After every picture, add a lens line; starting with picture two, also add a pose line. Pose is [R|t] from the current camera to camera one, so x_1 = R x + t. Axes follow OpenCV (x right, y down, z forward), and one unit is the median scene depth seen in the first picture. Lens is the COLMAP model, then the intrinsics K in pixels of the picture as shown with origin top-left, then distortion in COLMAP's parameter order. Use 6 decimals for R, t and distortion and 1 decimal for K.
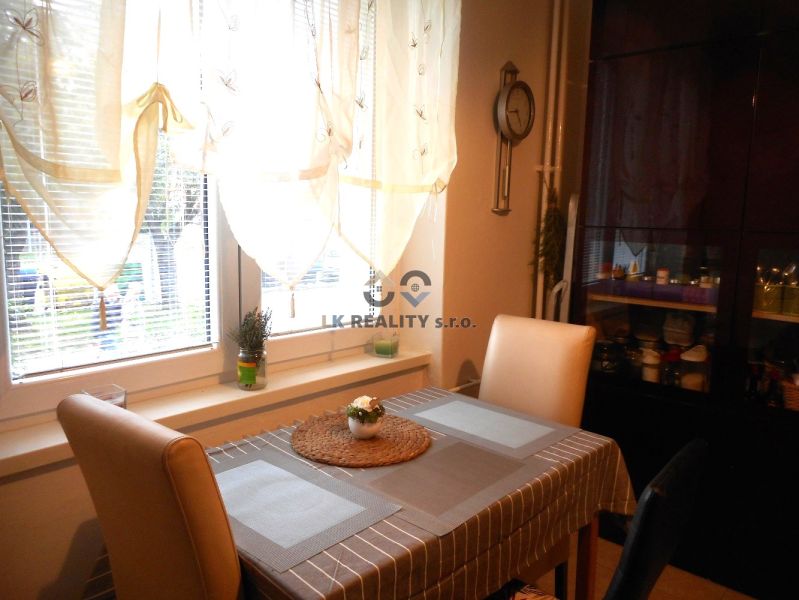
lens RADIAL K [[601.2, 0, 399.5], [0, 601.2, 300.0], [0, 0, 1]] dist [0.003168, 0.004179]
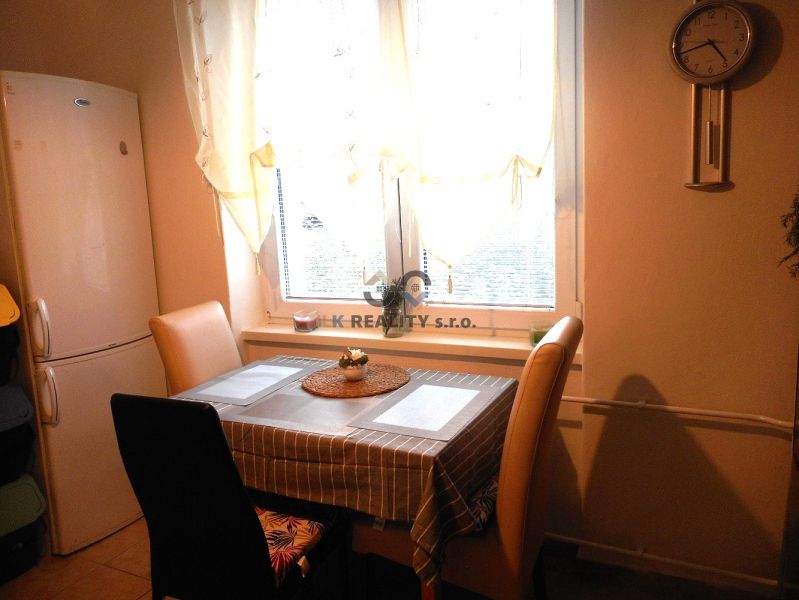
lens RADIAL K [[601.2, 0, 399.5], [0, 601.2, 300.0], [0, 0, 1]] dist [0.003168, 0.004179]
pose [[0.293639, 0.128057, -0.947300, 0.864711], [-0.086676, 0.990471, 0.107026, -0.066731], [0.951979, 0.050681, 0.301941, 0.502904]]
